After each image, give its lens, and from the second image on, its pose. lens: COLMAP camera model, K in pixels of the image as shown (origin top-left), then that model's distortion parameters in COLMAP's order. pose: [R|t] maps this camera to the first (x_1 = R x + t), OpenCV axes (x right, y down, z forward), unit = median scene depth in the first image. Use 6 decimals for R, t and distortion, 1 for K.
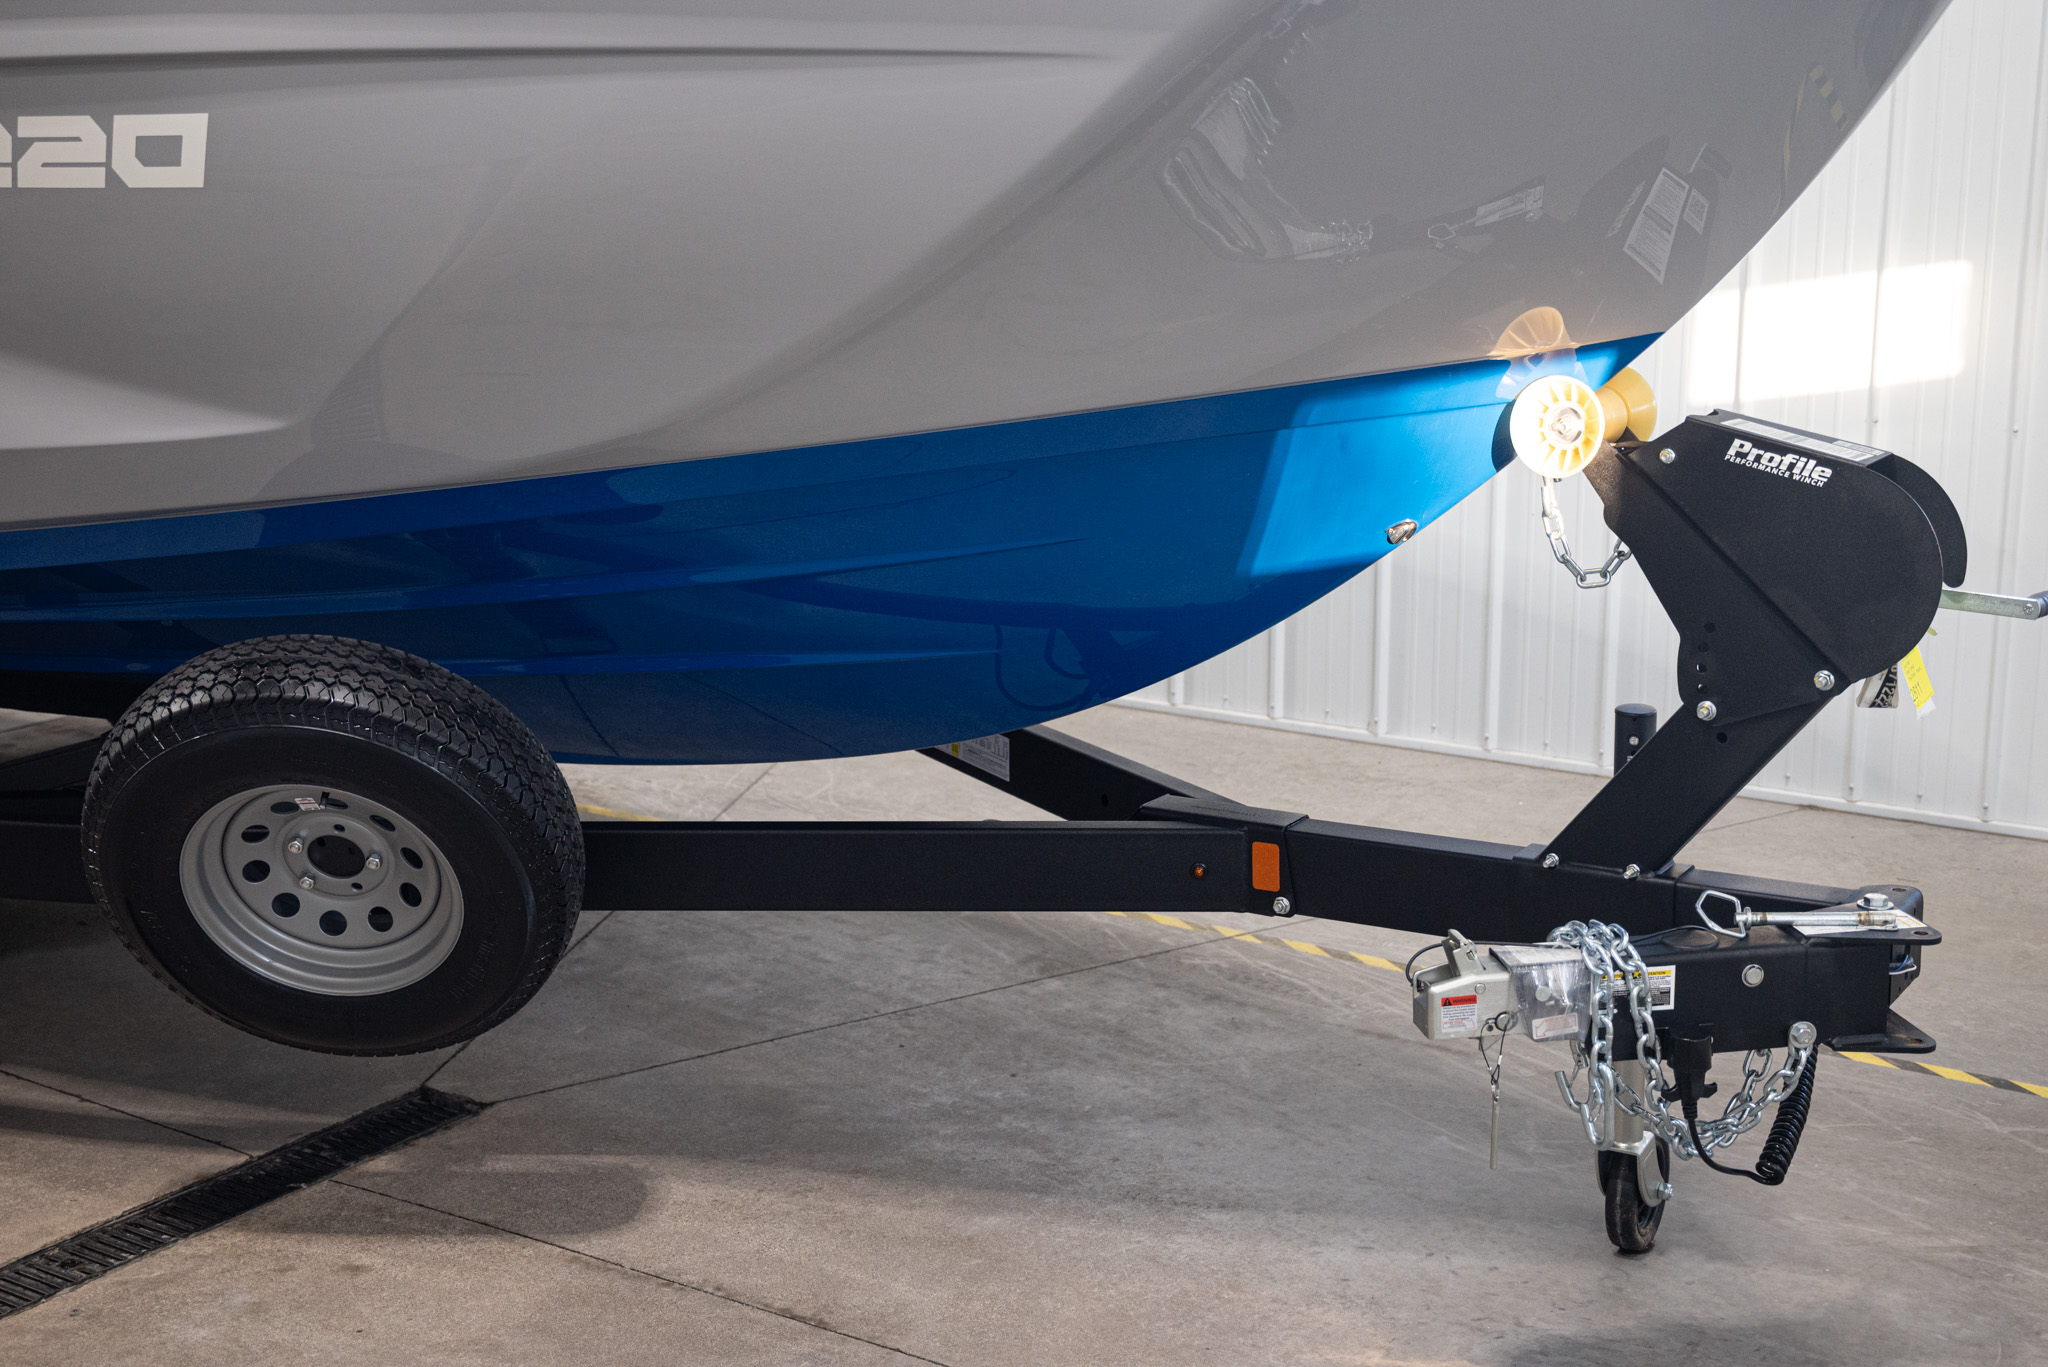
lens RADIAL K [[2589.2, 0, 1024.0], [0, 2589.2, 683.5], [0, 0, 1]] dist [-0.004997, 0.021450]
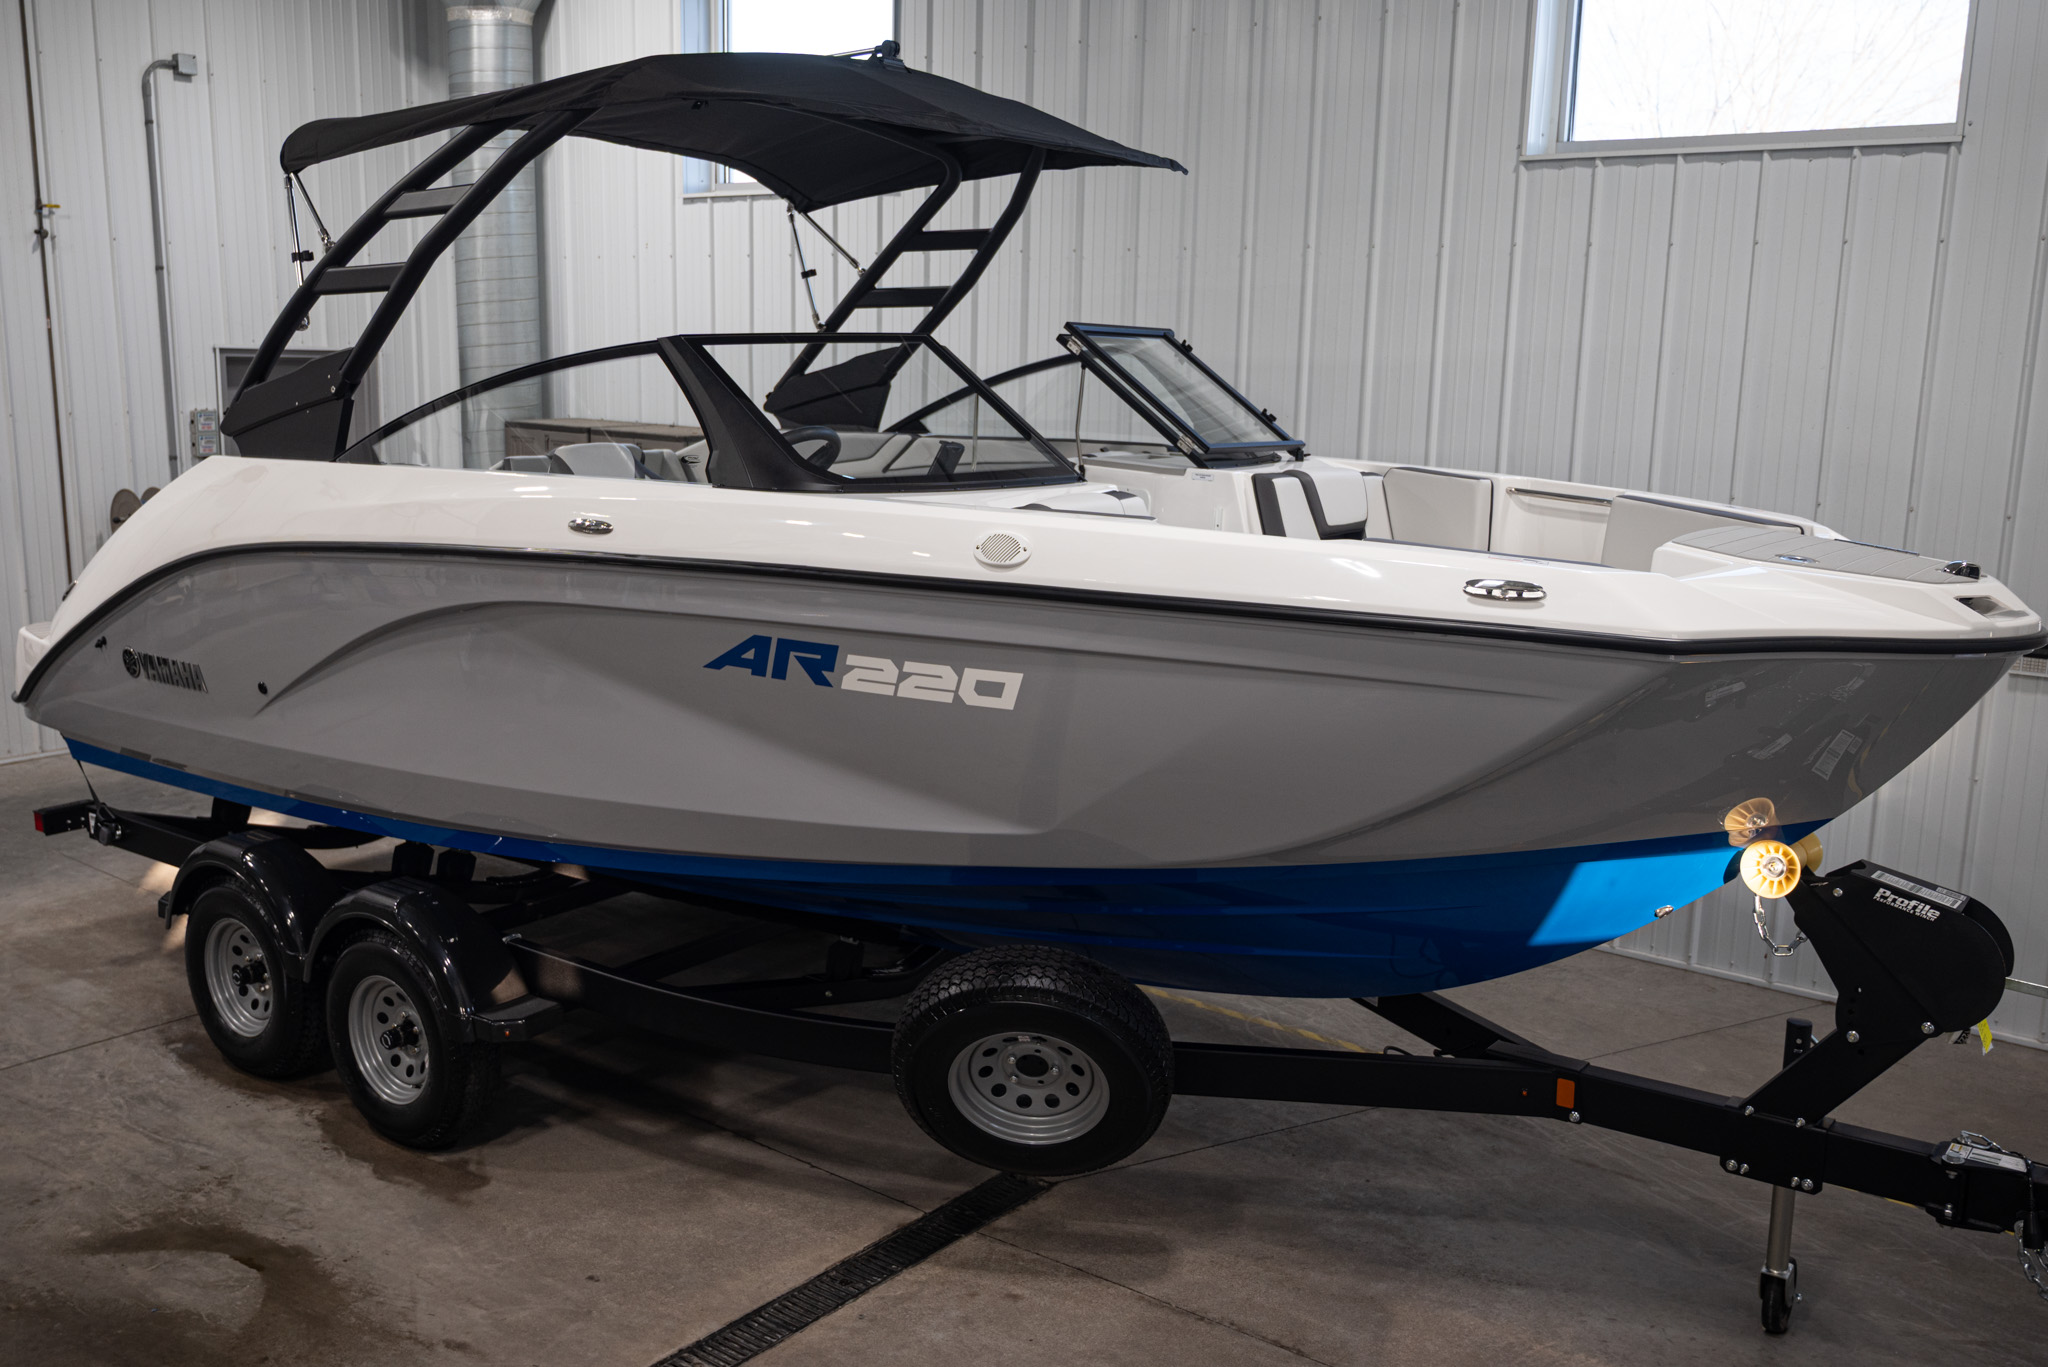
lens RADIAL K [[1828.9, 0, 1028.9], [0, 1828.9, 682.7], [0, 0, 1]] dist [-0.002275, -0.004058]
pose [[0.997549, 0.040073, -0.057354, -0.200048], [-0.041826, 0.998684, -0.029695, -0.148272], [0.056089, 0.032021, 0.997912, -0.227268]]
